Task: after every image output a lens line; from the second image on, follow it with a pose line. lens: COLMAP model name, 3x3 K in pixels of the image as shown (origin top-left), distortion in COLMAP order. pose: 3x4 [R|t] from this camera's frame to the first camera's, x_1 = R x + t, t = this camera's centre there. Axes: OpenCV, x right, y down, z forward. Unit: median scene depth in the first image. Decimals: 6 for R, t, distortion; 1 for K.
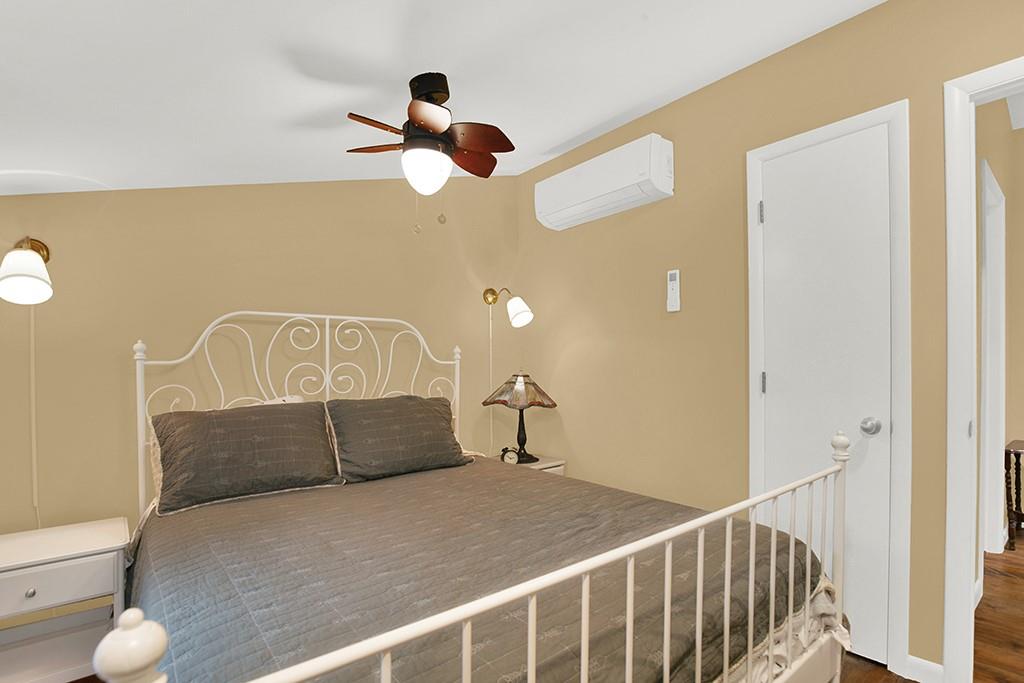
lens RADIAL K [[484.3, 0, 512.2], [0, 484.3, 370.7], [0, 0, 1]] dist [-0.000515, 0.000016]
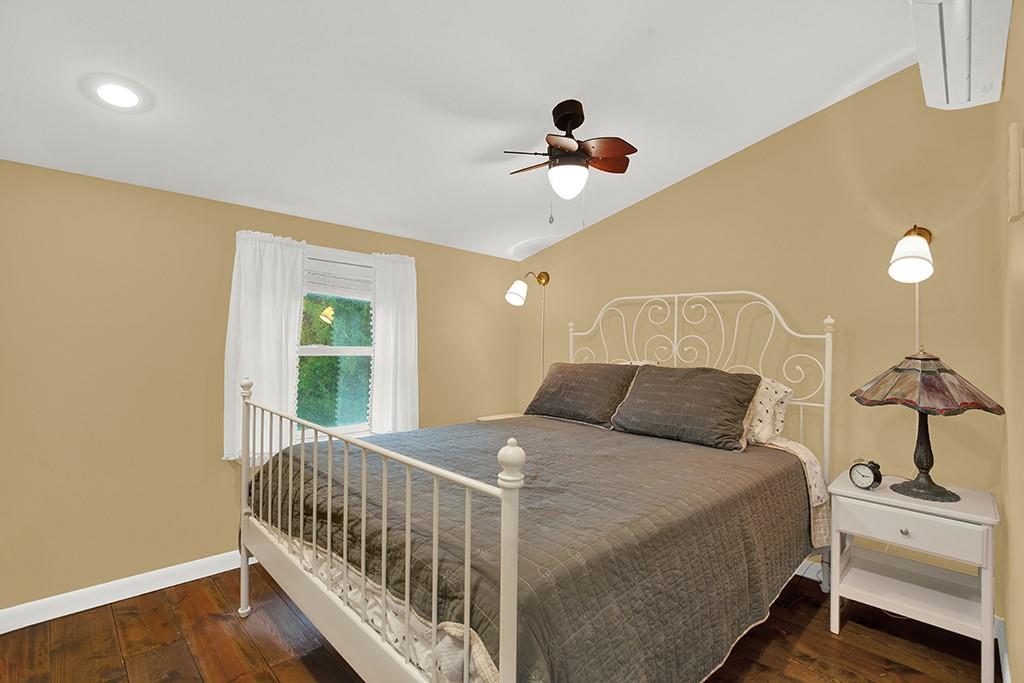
lens RADIAL K [[473.7, 0, 513.4], [0, 473.7, 343.4], [0, 0, 1]] dist [-0.032068, 0.000171]
pose [[0.112036, 0.025085, -0.993387, 0.701688], [-0.026783, 0.999394, 0.022216, -0.011201], [0.993343, 0.024117, 0.112640, 0.489815]]
